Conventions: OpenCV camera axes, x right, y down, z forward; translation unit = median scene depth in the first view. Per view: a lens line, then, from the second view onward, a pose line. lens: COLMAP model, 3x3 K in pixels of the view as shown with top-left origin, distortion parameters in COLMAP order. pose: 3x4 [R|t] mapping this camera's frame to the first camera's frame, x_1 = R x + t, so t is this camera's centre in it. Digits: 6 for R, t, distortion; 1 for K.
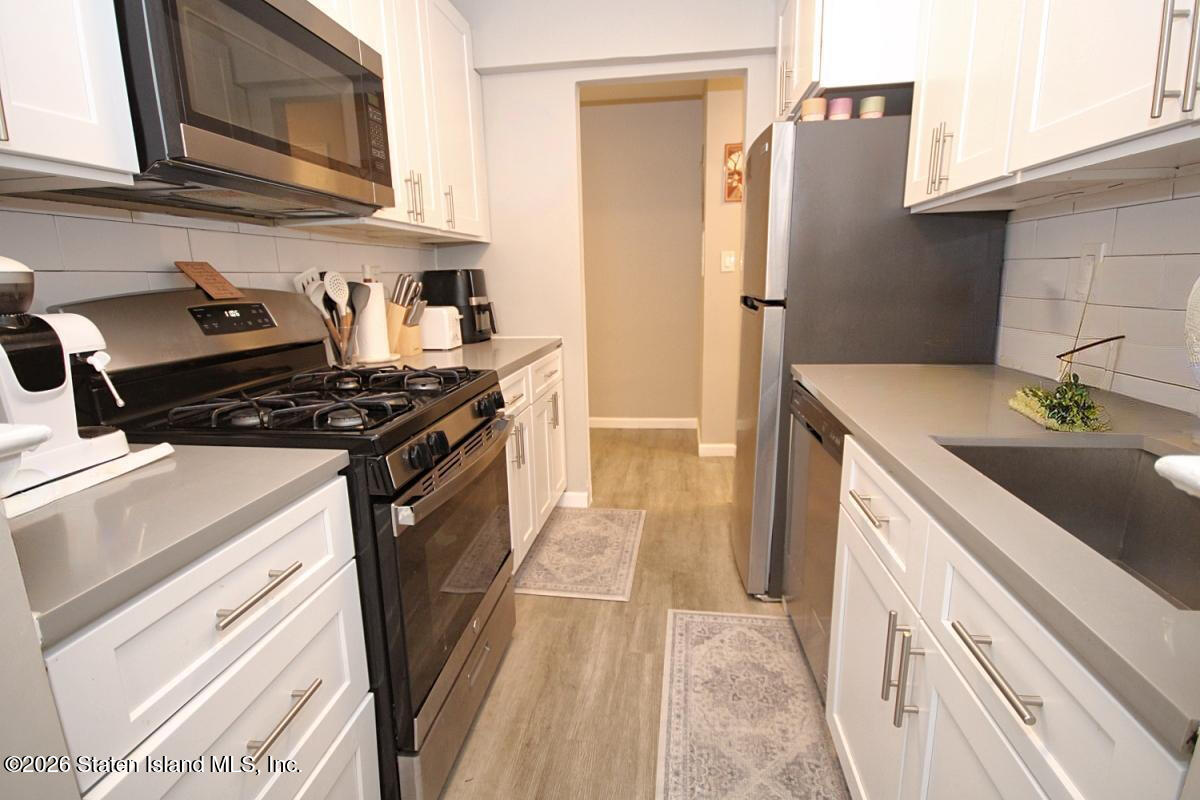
lens RADIAL K [[556.2, 0, 611.5], [0, 556.2, 395.6], [0, 0, 1]] dist [-0.002345, -0.000565]
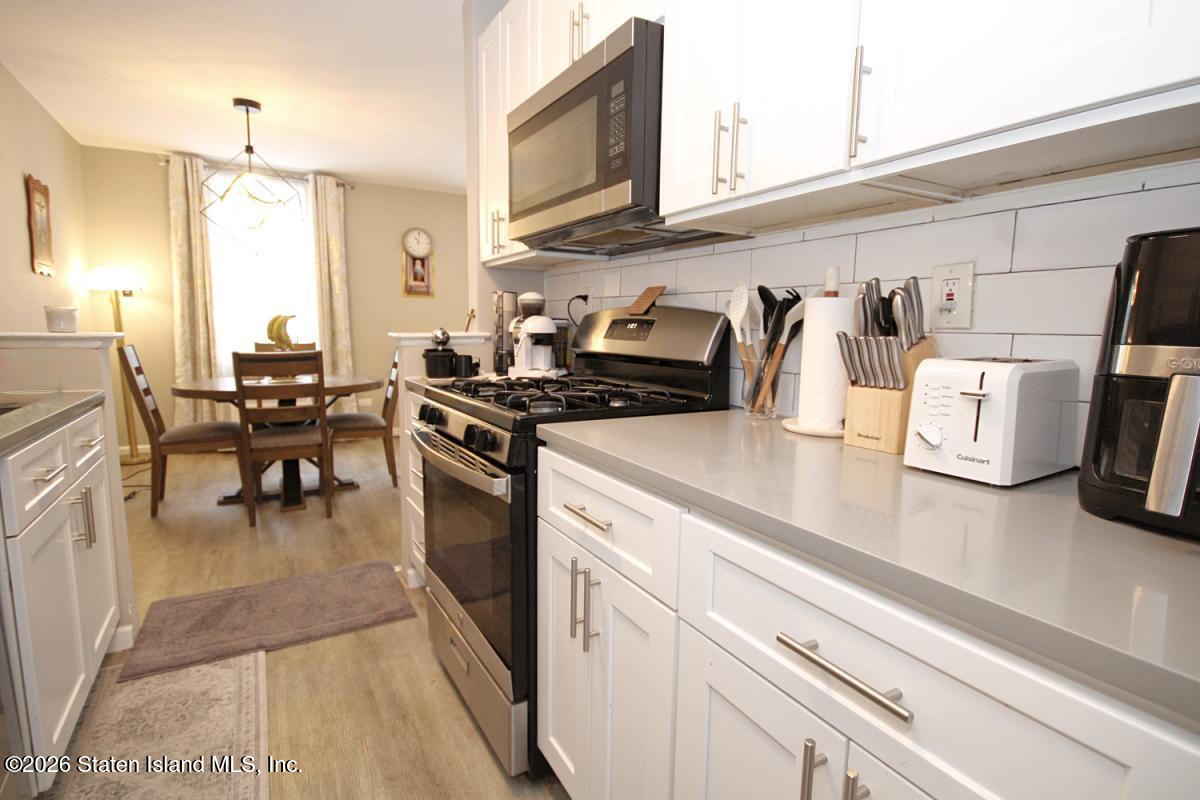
lens RADIAL K [[570.0, 0, 607.8], [0, 570.0, 398.3], [0, 0, 1]] dist [0.000030, 0.000915]
pose [[-0.776788, 0.091197, -0.623124, 0.132458], [-0.130205, 0.944823, 0.300592, -0.253054], [0.616155, 0.314630, -0.722053, 1.320155]]
